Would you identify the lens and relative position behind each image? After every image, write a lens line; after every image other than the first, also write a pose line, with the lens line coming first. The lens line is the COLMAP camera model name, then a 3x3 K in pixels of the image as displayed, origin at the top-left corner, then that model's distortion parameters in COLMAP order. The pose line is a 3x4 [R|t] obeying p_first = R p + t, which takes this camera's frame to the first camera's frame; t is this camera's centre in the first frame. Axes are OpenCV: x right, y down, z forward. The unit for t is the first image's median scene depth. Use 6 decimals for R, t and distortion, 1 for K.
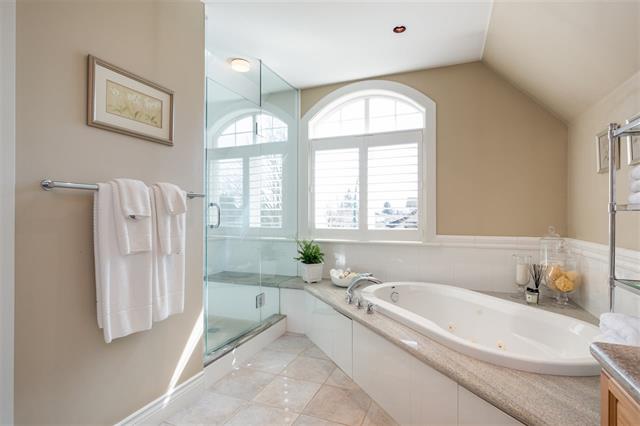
lens RADIAL K [[325.1, 0, 322.1], [0, 325.1, 211.9], [0, 0, 1]] dist [0.011487, -0.000174]
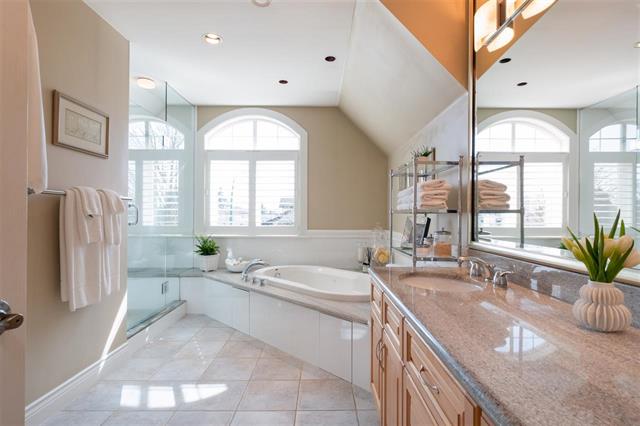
lens RADIAL K [[325.1, 0, 320.9], [0, 325.1, 213.7], [0, 0, 1]] dist [0.011487, -0.000174]
pose [[0.927129, 0.003900, 0.374723, -0.124416], [-0.006151, 0.999970, 0.004810, -0.003371], [-0.374692, -0.006764, 0.927124, -0.330162]]
